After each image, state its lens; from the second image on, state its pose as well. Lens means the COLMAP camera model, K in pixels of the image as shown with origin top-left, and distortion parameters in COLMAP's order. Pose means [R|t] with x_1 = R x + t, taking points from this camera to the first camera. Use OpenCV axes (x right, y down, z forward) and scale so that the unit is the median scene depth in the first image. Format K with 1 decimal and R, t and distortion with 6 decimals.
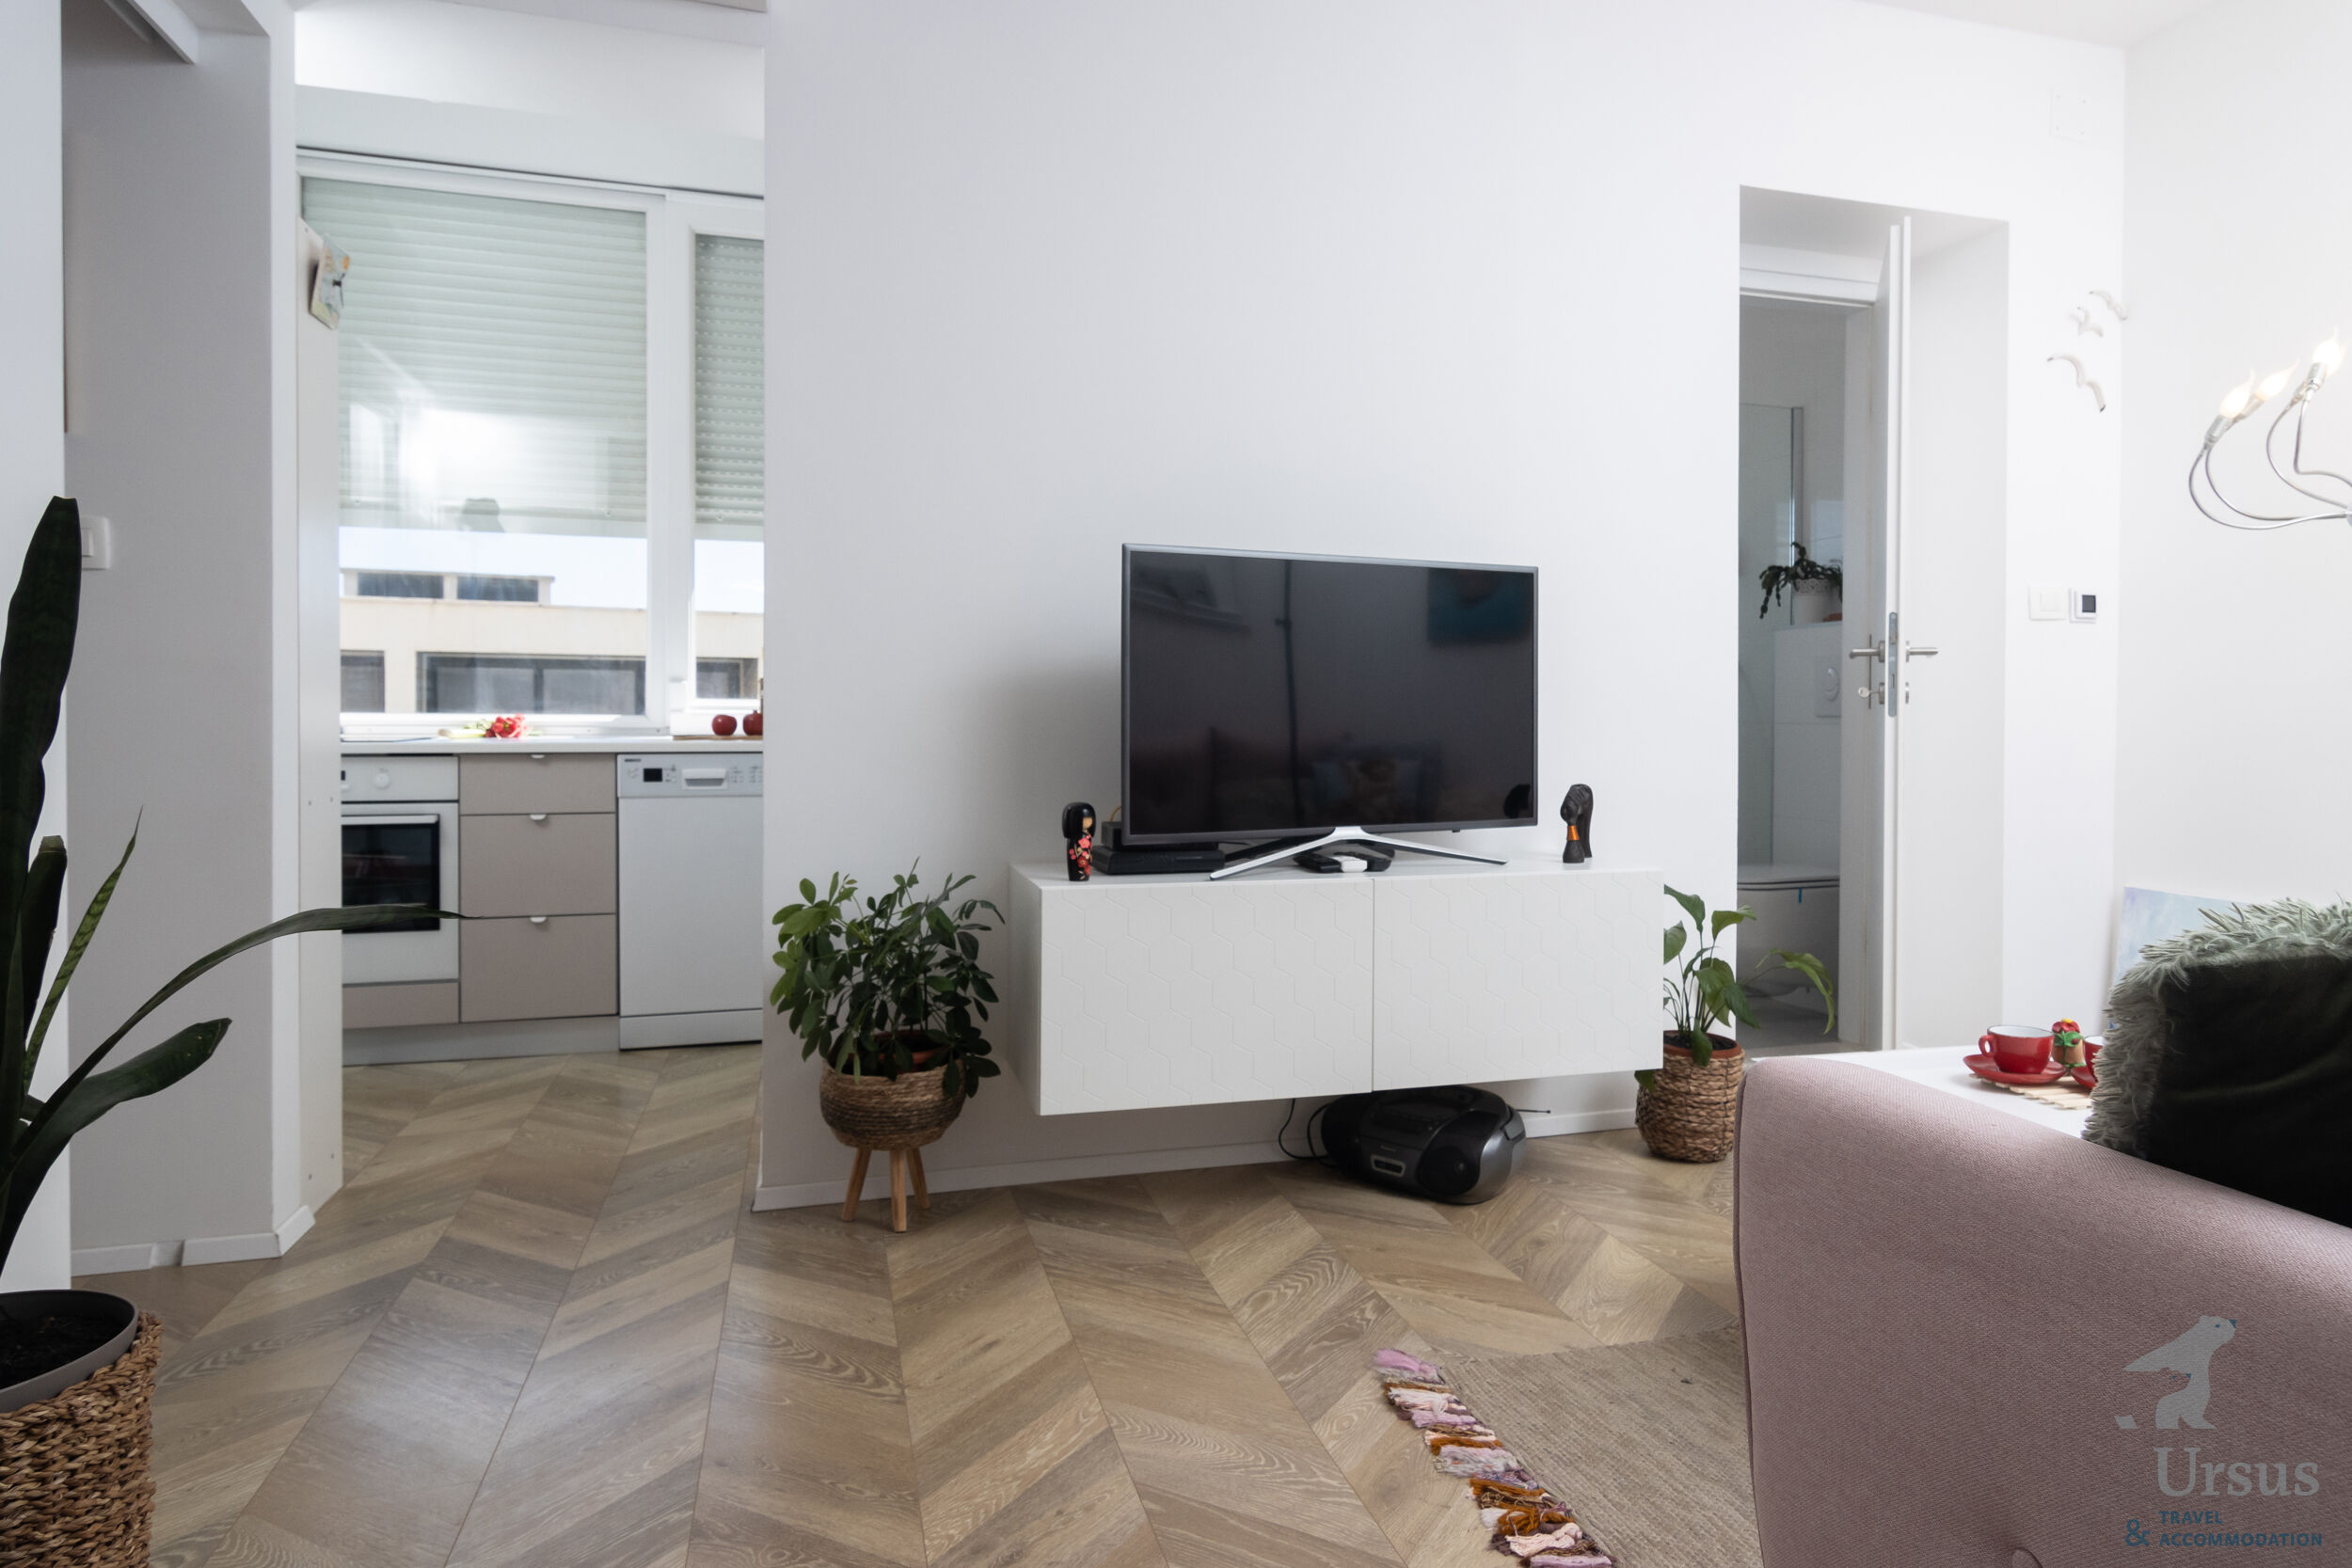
lens RADIAL K [[1428.7, 0, 1265.1], [0, 1428.7, 737.6], [0, 0, 1]] dist [-0.006199, -0.001062]
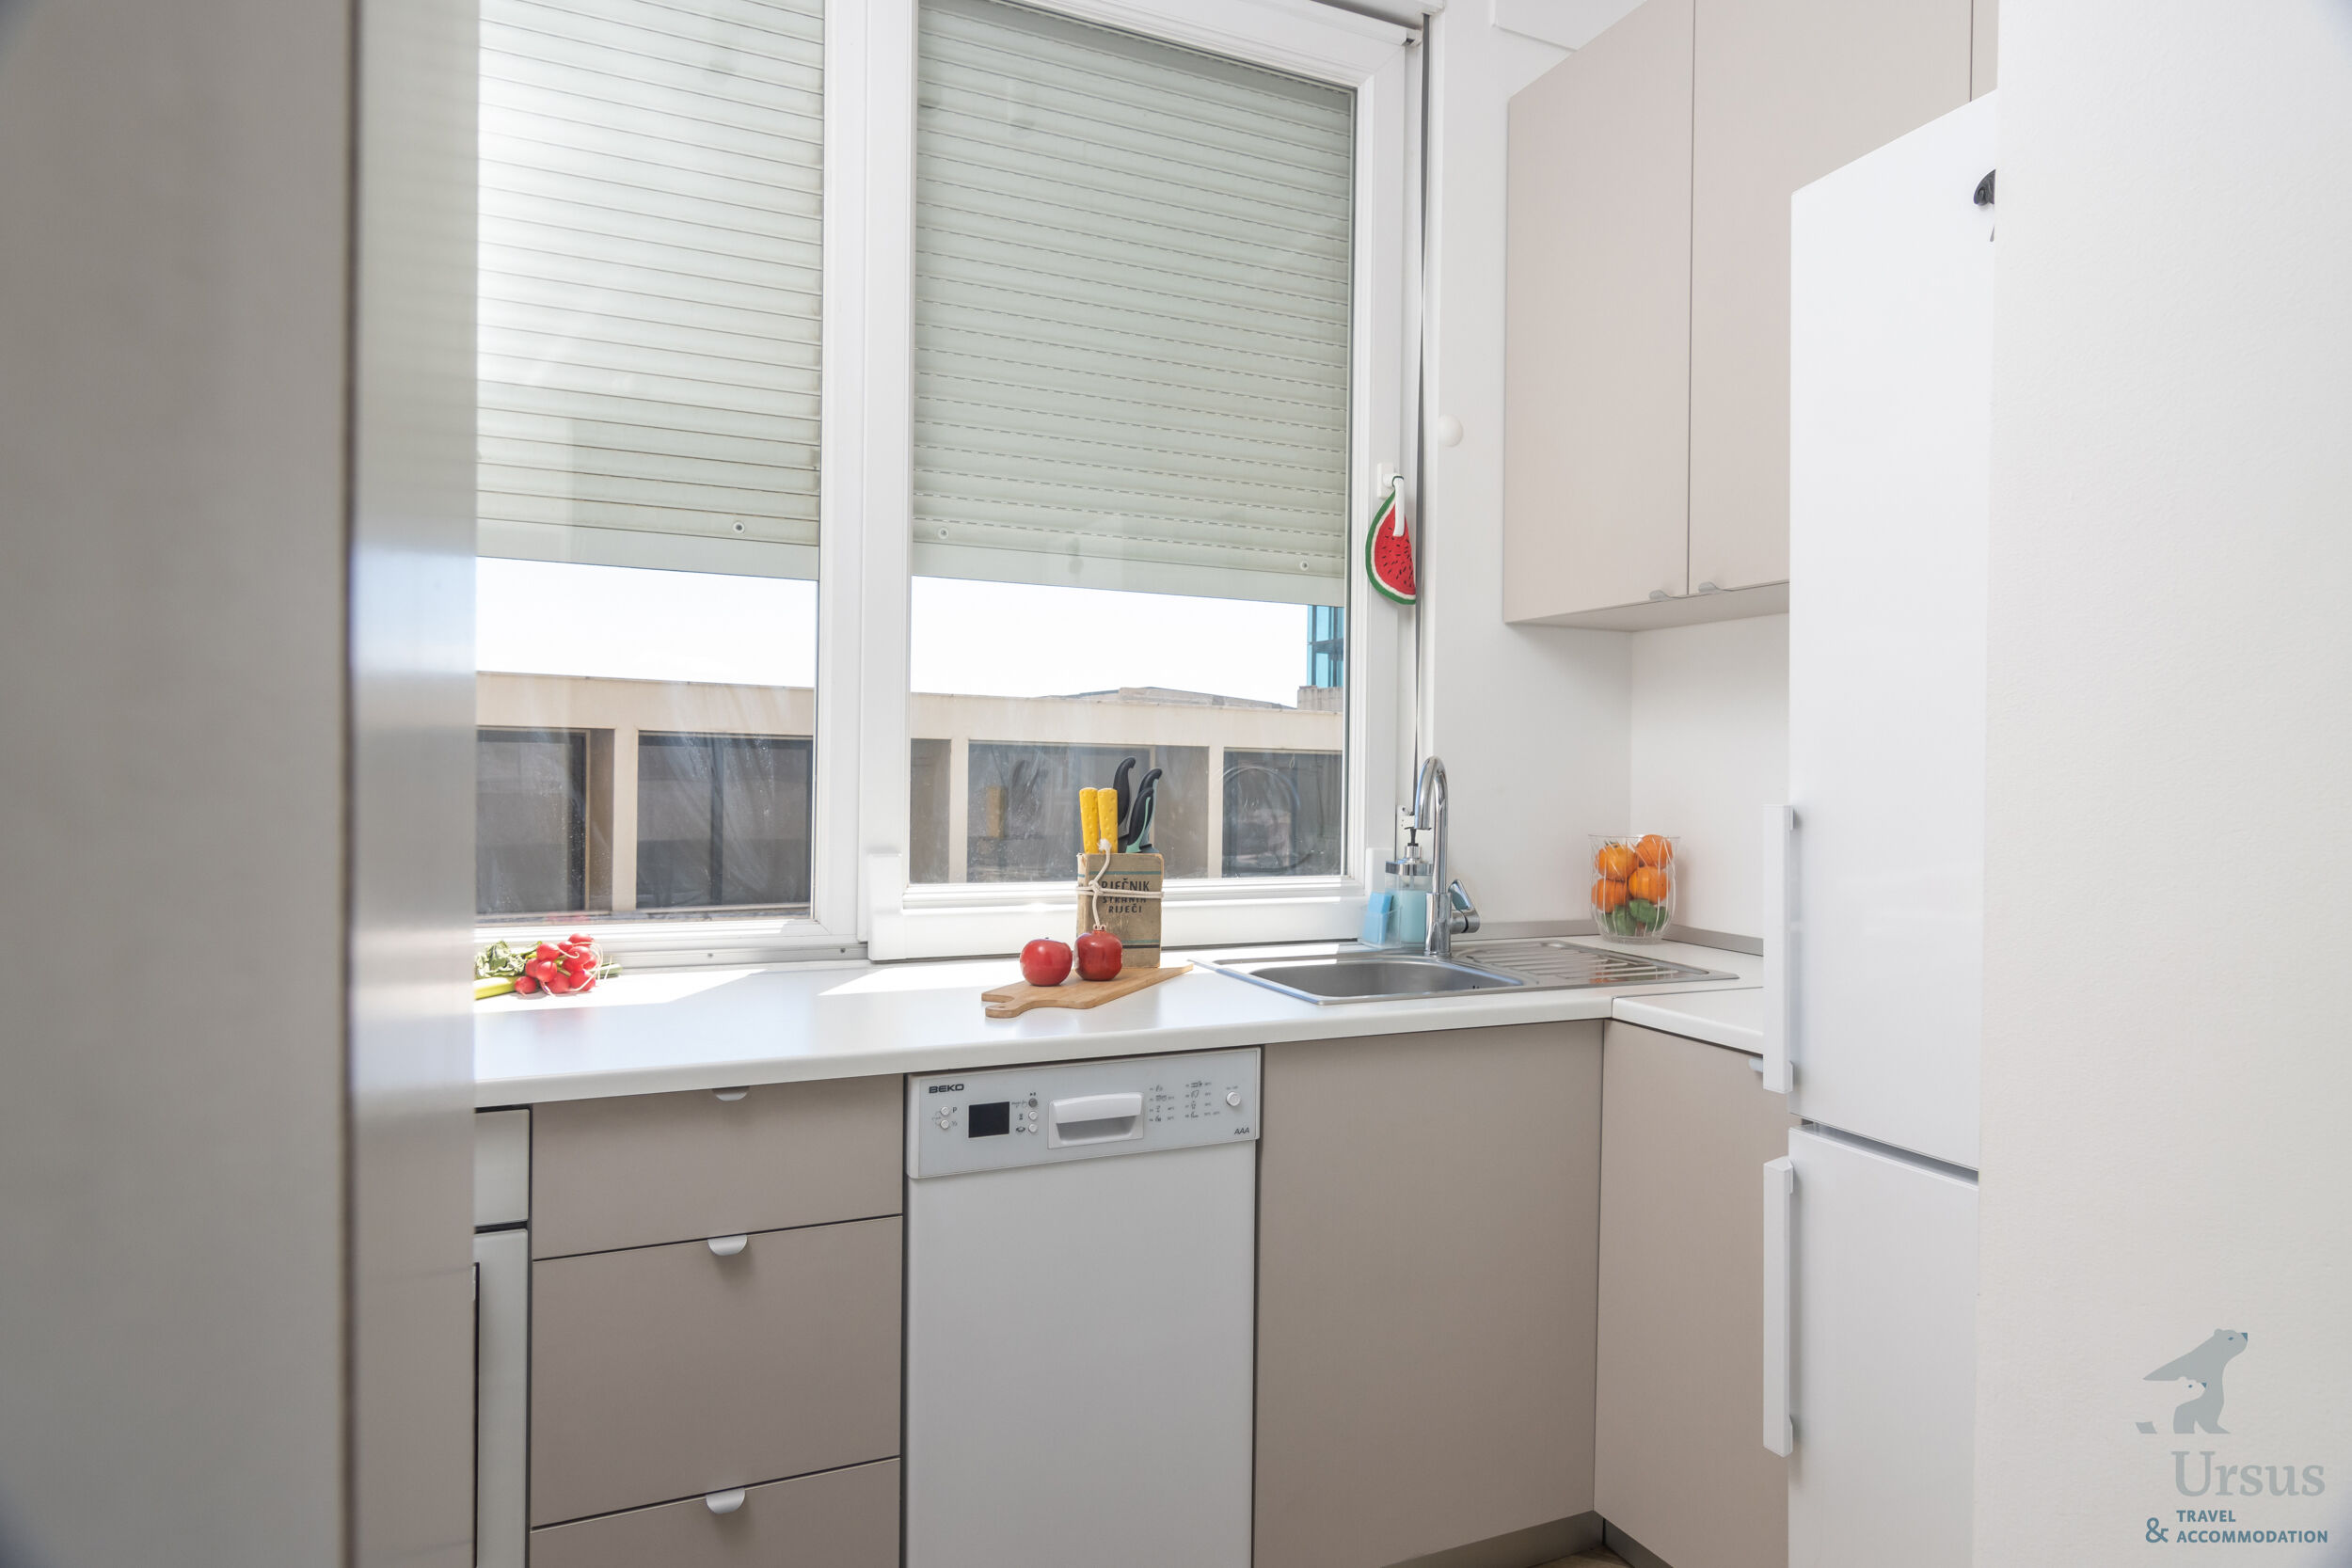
lens RADIAL K [[1336.7, 0, 1174.5], [0, 1336.7, 783.8], [0, 0, 1]] dist [0.001050, 0.000206]
pose [[0.994413, 0.004427, 0.105466, -0.416014], [-0.003446, 0.999949, -0.009481, -0.069277], [-0.105503, 0.009064, 0.994378, 0.599986]]
